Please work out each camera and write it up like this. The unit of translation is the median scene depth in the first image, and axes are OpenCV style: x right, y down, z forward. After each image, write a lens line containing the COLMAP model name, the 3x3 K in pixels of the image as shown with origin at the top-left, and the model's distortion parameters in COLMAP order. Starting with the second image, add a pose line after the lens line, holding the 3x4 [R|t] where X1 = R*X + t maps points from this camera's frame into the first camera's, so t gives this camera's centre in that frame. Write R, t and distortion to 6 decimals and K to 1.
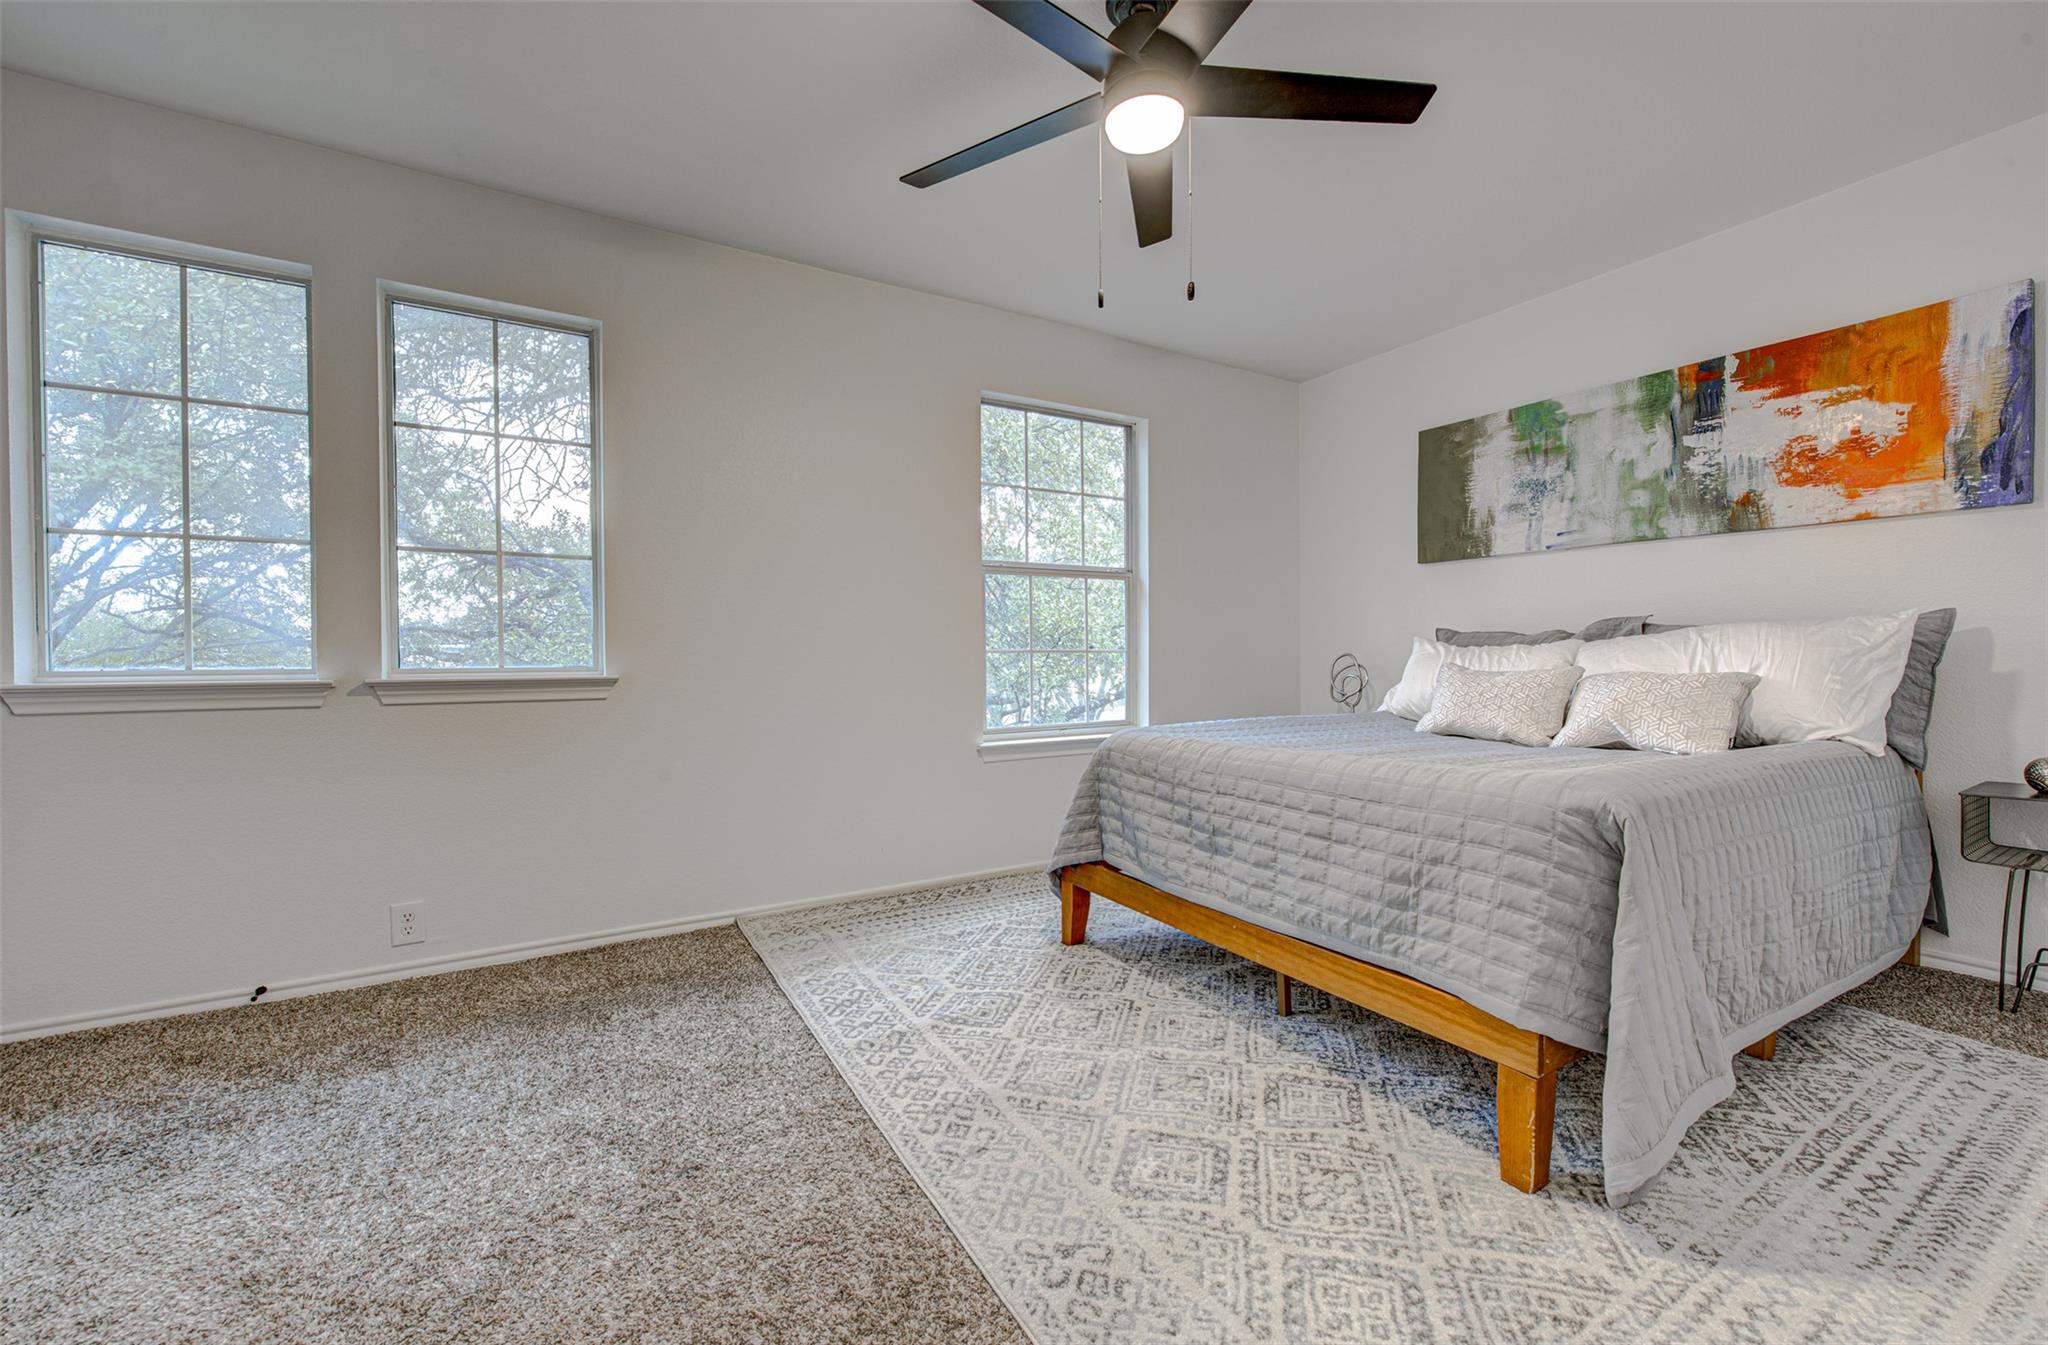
lens RADIAL K [[821.5, 0, 1033.8], [0, 821.5, 665.6], [0, 0, 1]] dist [0.000574, -0.000183]
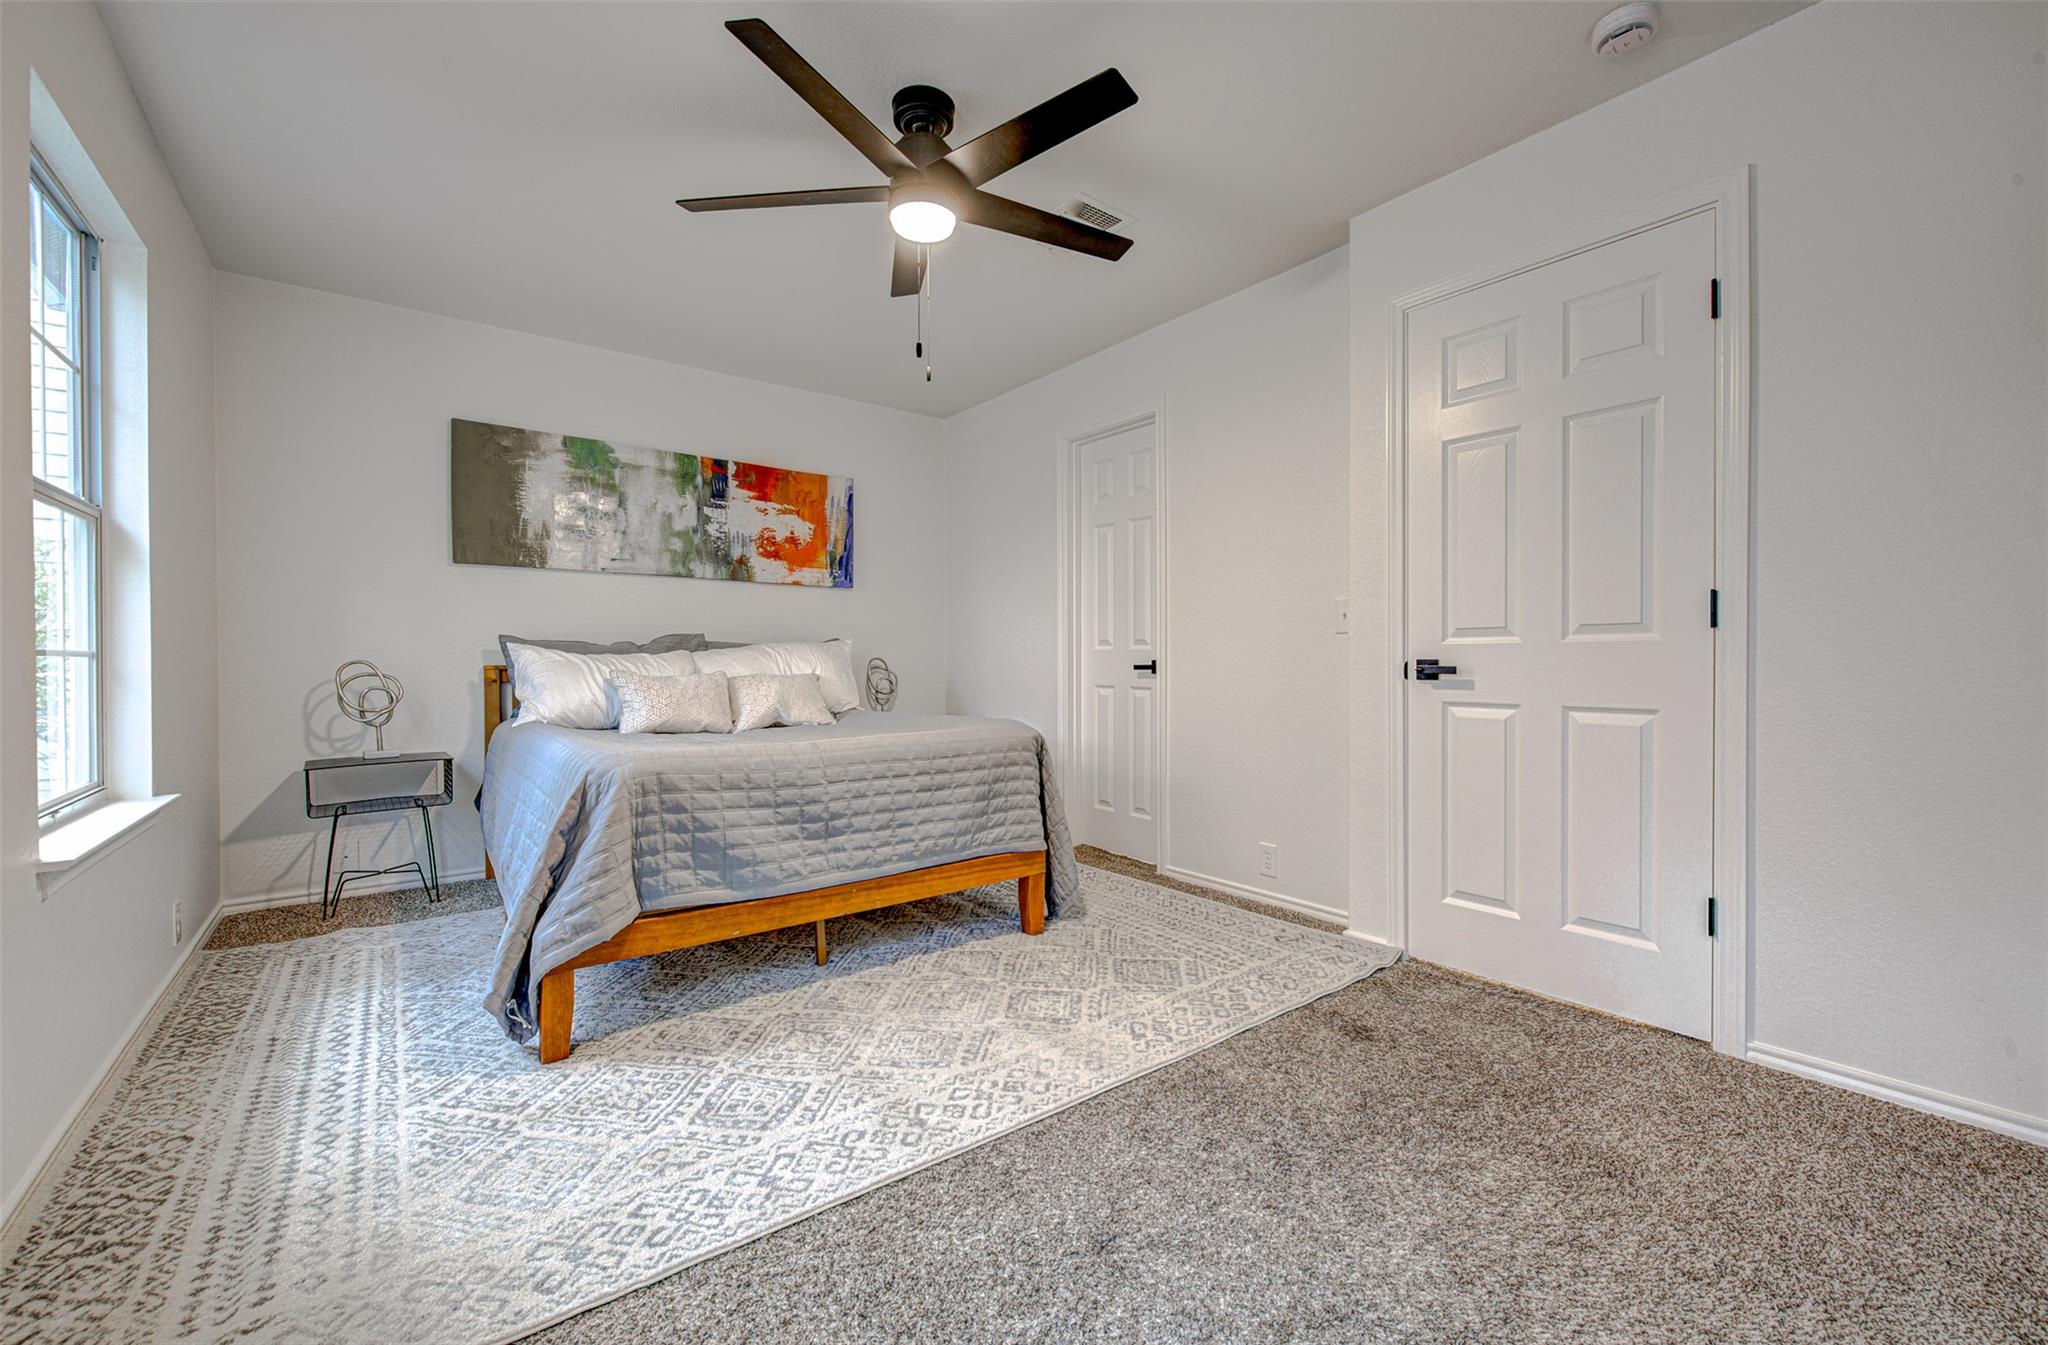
lens RADIAL K [[821.5, 0, 1033.8], [0, 821.5, 665.6], [0, 0, 1]] dist [0.000574, -0.000183]
pose [[-0.114883, -0.000875, 0.993379, -0.688994], [0.014323, 0.999894, 0.002538, -0.003727], [-0.993276, 0.014520, -0.114858, 0.627508]]
